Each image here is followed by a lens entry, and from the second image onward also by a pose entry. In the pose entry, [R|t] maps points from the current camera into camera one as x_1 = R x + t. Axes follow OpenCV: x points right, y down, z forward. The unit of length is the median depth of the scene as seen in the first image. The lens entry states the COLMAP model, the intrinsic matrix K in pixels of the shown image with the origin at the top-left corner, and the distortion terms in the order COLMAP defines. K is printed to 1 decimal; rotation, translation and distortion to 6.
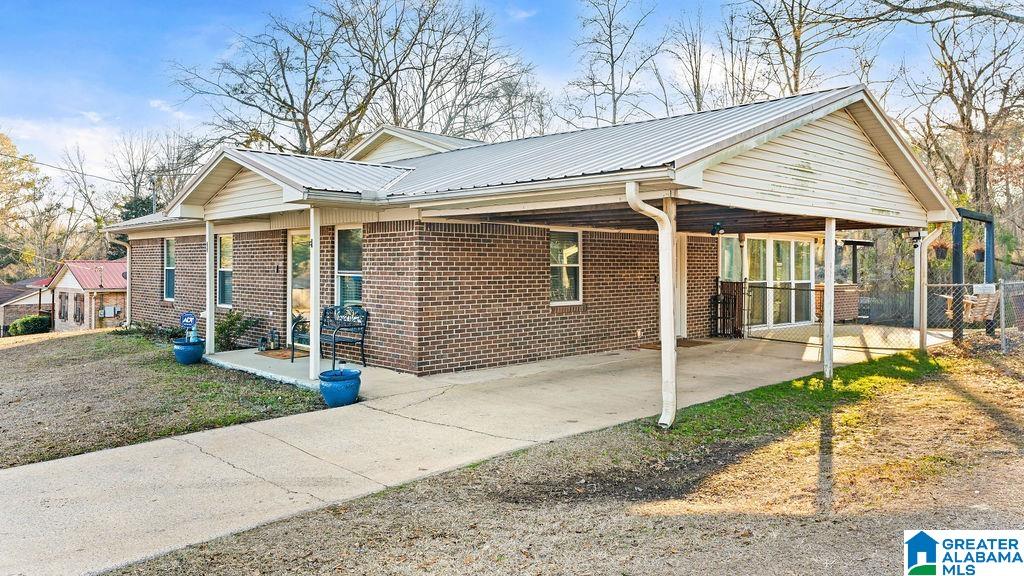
lens RADIAL K [[719.6, 0, 513.7], [0, 719.6, 282.6], [0, 0, 1]] dist [0.004114, 0.000657]
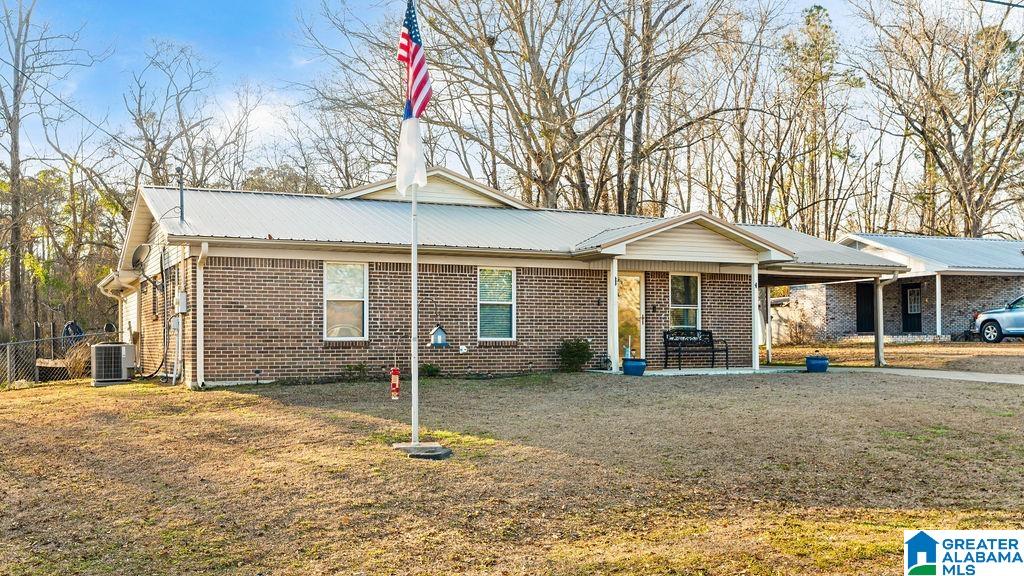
lens RADIAL K [[944.5, 0, 519.5], [0, 944.5, 295.1], [0, 0, 1]] dist [0.015218, 0.000000]
pose [[0.307423, 0.034369, 0.950952, -1.311922], [0.024465, 0.998732, -0.044004, 0.024468], [-0.951258, 0.036793, 0.306193, 0.455354]]
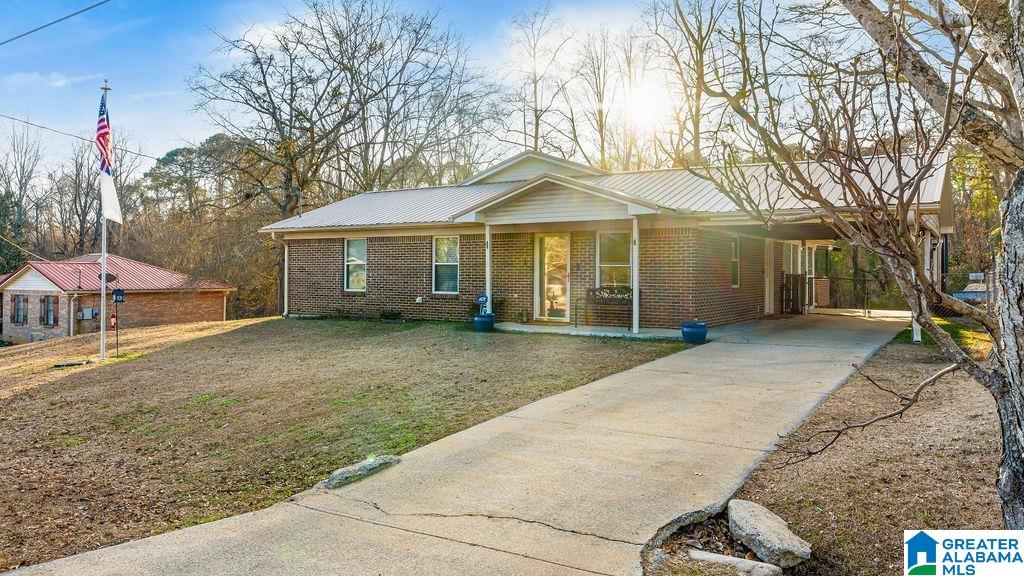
lens RADIAL K [[751.4, 0, 513.5], [0, 751.4, 278.2], [0, 0, 1]] dist [0.001551, -0.000467]
pose [[0.973583, 0.000618, 0.228333, -0.470968], [0.003553, 0.999834, -0.017856, 0.025092], [-0.228306, 0.018196, 0.973419, -0.250057]]
